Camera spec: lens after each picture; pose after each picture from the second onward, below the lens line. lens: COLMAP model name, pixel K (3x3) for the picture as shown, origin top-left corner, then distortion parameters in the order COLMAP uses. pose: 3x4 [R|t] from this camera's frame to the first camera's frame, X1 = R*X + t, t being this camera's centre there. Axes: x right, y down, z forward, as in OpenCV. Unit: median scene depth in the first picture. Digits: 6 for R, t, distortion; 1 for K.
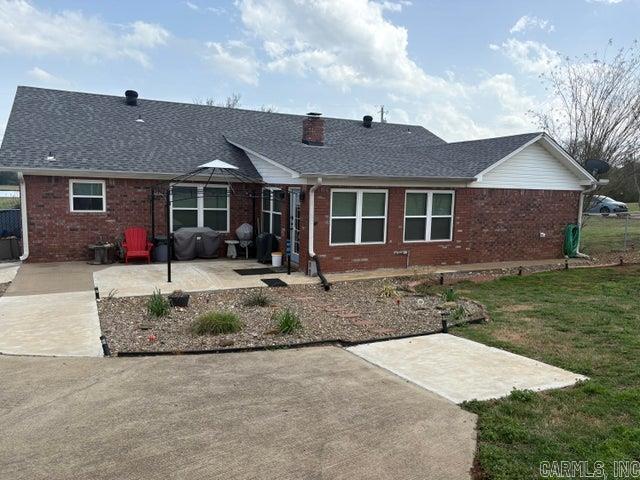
lens RADIAL K [[469.7, 0, 320.0], [0, 469.7, 240.0], [0, 0, 1]] dist [0.008645, 0.002325]
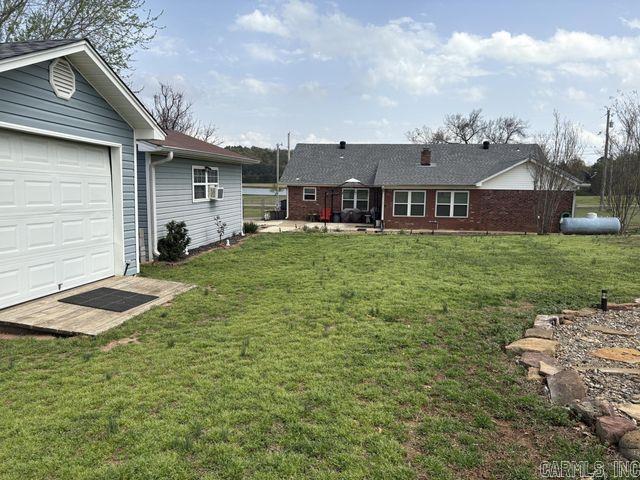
lens RADIAL K [[469.7, 0, 320.0], [0, 469.7, 240.0], [0, 0, 1]] dist [0.008645, 0.002325]
pose [[0.823604, 0.054874, -0.564504, 0.894075], [-0.055673, 0.998324, 0.015819, 0.098423], [0.564426, 0.018399, 0.825279, -0.924736]]
